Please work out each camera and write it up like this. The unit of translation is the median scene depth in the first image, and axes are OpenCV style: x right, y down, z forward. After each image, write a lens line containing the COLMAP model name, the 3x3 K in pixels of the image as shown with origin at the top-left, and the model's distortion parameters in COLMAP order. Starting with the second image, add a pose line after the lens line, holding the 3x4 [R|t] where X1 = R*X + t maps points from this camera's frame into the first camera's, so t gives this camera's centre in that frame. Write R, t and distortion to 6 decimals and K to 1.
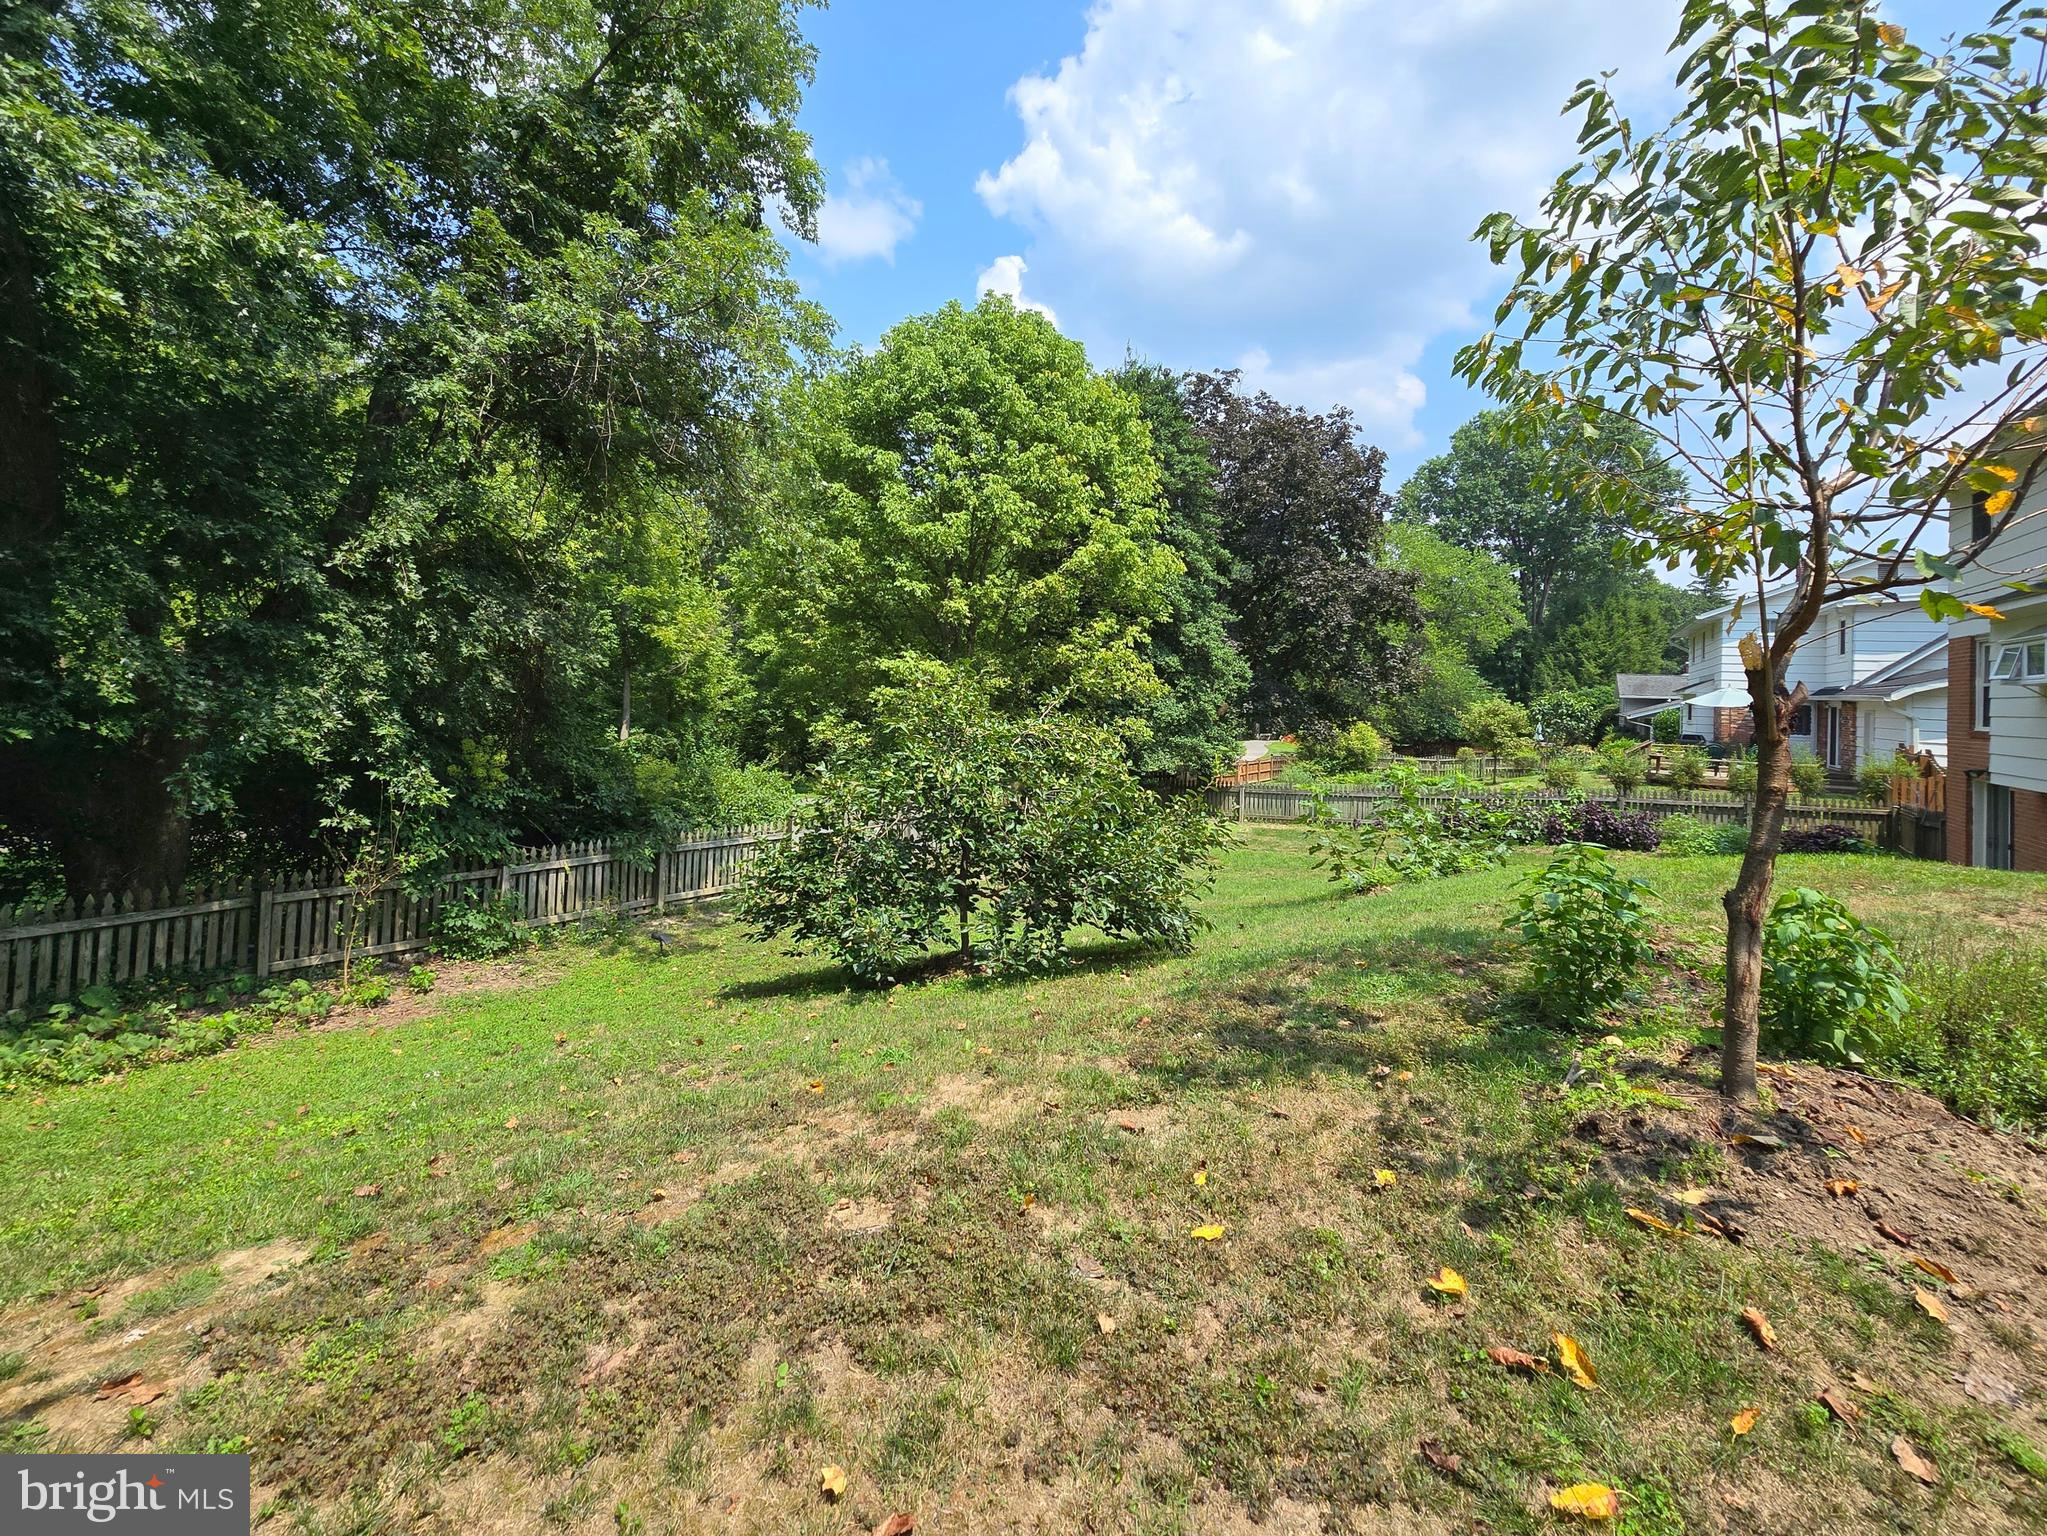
lens RADIAL K [[859.1, 0, 1030.8], [0, 859.1, 793.5], [0, 0, 1]] dist [-0.002724, 0.000123]
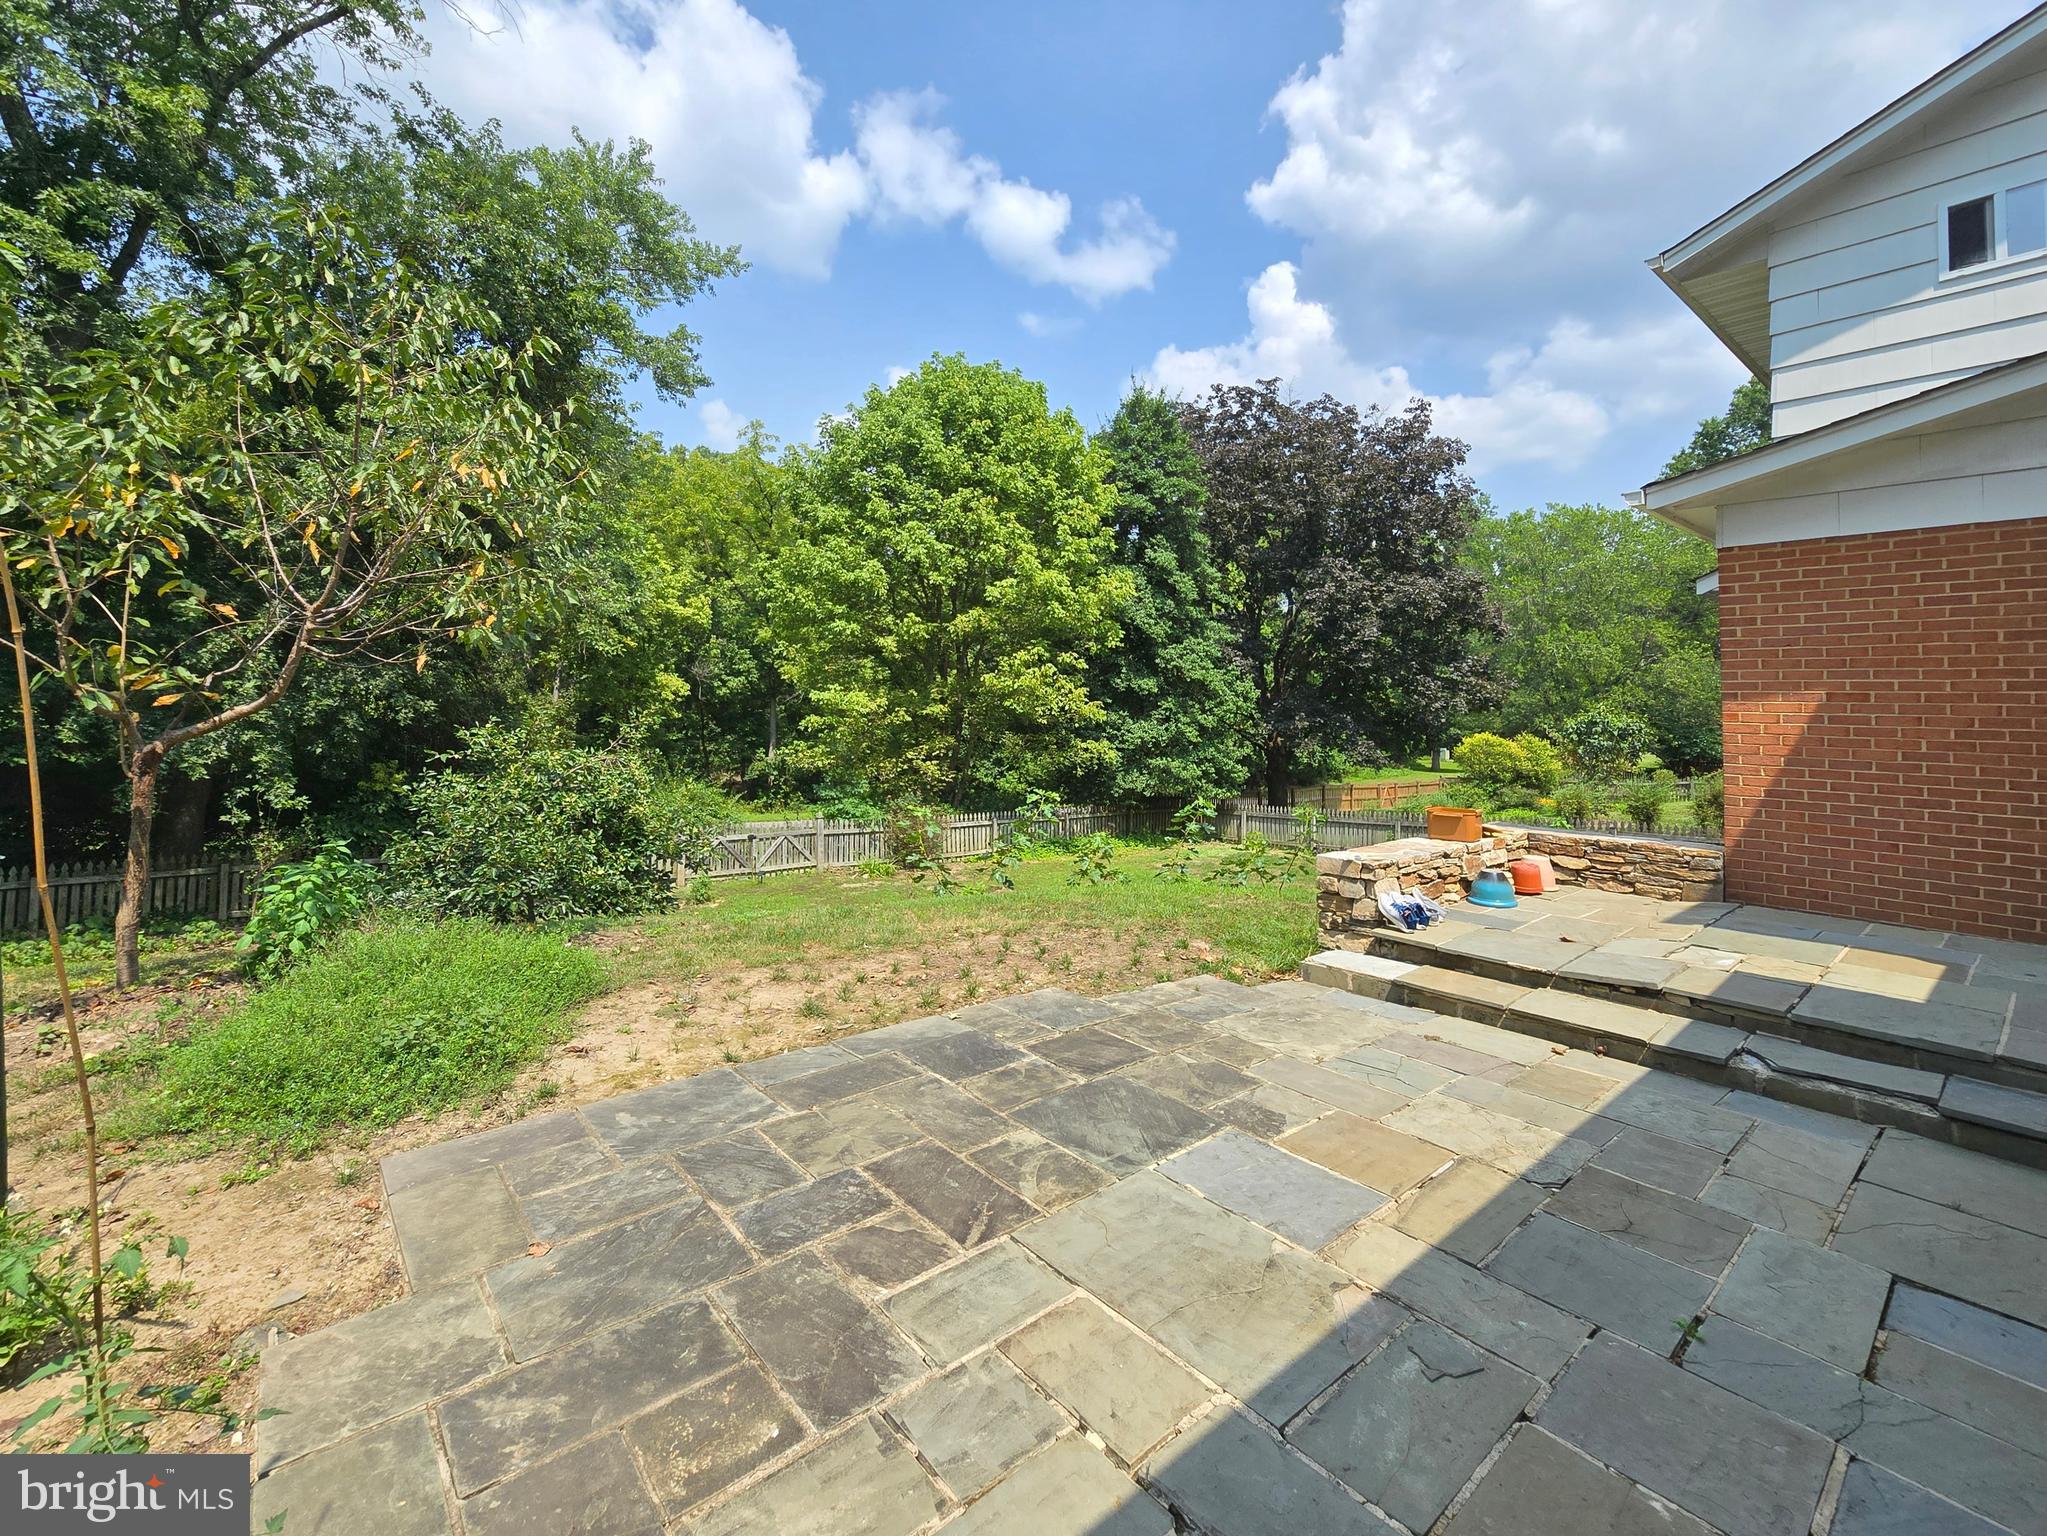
lens RADIAL K [[859.1, 0, 1030.8], [0, 859.1, 793.5], [0, 0, 1]] dist [-0.002724, 0.000123]
pose [[0.947572, 0.011703, -0.319327, 0.406259], [-0.019436, 0.999590, -0.021041, -0.002229], [0.318949, 0.026144, 0.947411, 0.009303]]
